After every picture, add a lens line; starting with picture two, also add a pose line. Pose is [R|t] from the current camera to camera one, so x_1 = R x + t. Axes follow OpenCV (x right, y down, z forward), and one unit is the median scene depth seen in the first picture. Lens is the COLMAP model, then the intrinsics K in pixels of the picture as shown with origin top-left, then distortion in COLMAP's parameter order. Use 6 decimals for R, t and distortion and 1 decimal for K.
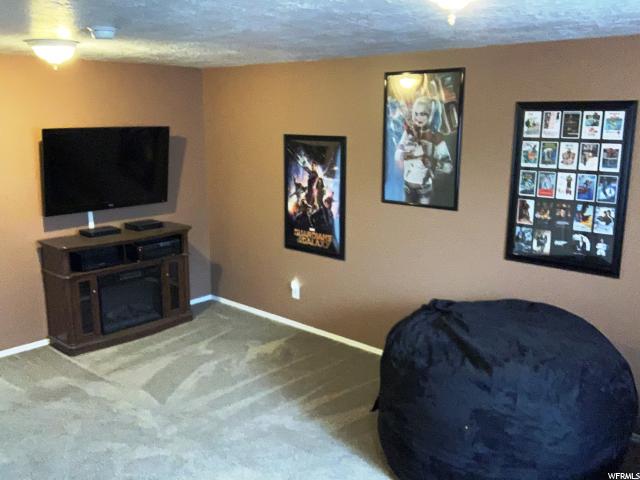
lens RADIAL K [[577.0, 0, 321.1], [0, 577.0, 236.8], [0, 0, 1]] dist [0.008151, -0.022195]
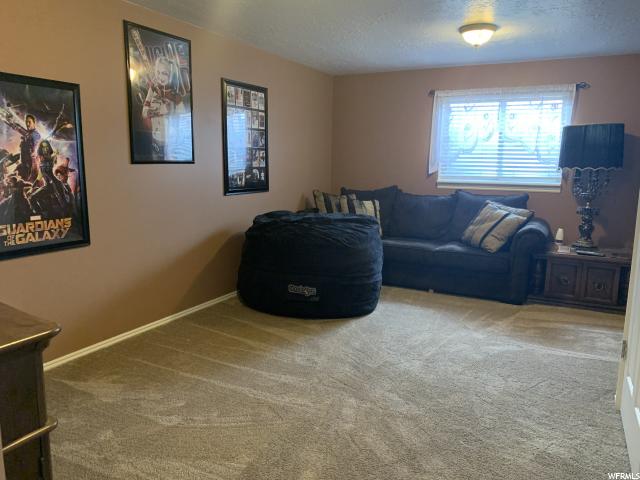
lens RADIAL K [[491.3, 0, 319.8], [0, 491.3, 241.2], [0, 0, 1]] dist [-0.008203, -0.008291]
pose [[-0.250792, -0.158765, 0.954933, -0.792851], [0.187631, 0.959780, 0.208848, -0.053320], [-0.949683, 0.231553, -0.210916, 0.988312]]
